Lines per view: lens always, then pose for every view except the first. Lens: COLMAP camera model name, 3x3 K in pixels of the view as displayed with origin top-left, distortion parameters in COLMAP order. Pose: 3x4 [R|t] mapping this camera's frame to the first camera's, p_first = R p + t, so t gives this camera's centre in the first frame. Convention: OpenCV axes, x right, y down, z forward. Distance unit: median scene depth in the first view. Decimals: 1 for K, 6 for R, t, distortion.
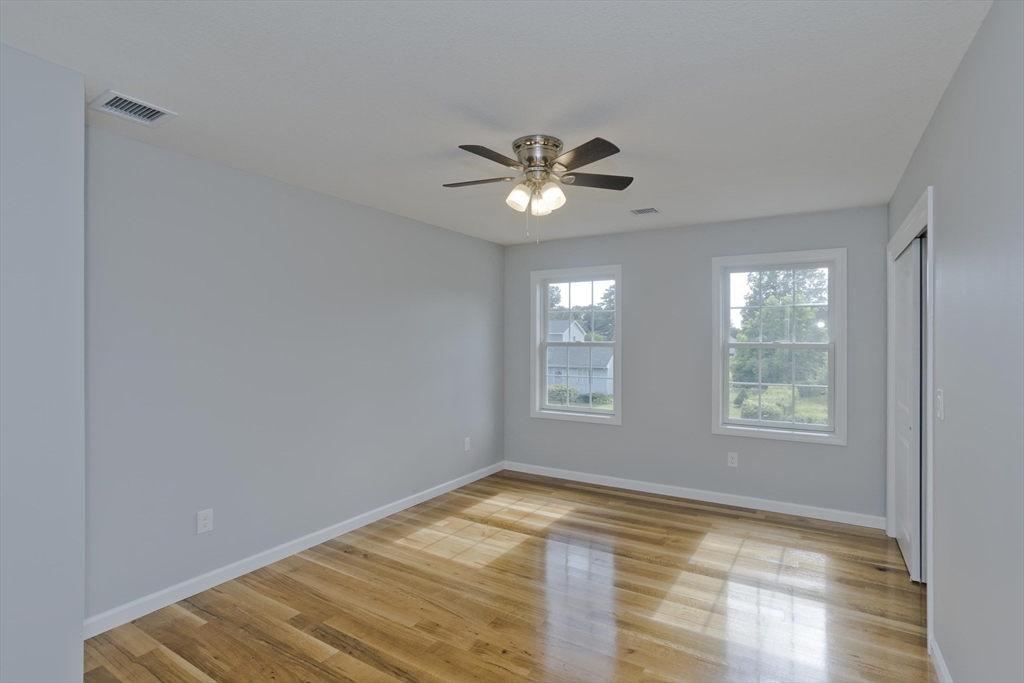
lens RADIAL K [[489.1, 0, 504.7], [0, 489.1, 340.0], [0, 0, 1]] dist [-0.043530, 0.028718]
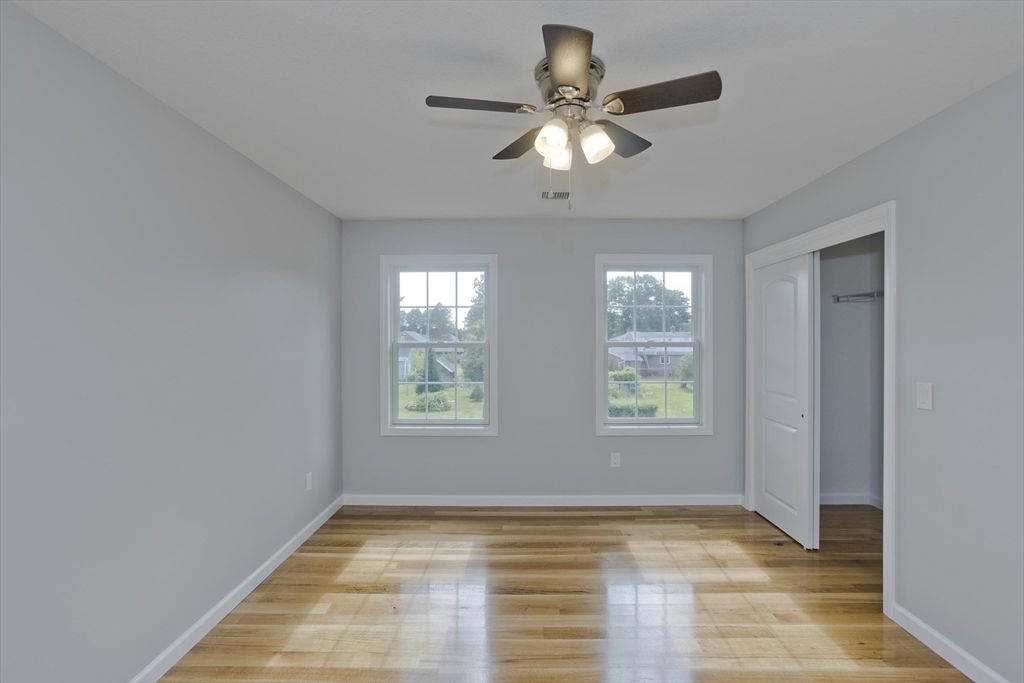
lens RADIAL K [[489.1, 0, 504.7], [0, 489.1, 340.0], [0, 0, 1]] dist [-0.043530, 0.028718]
pose [[0.852605, -0.002298, 0.522551, -0.251668], [0.001704, 0.999997, 0.001618, -0.000248], [-0.522554, -0.000489, 0.852606, 0.277612]]
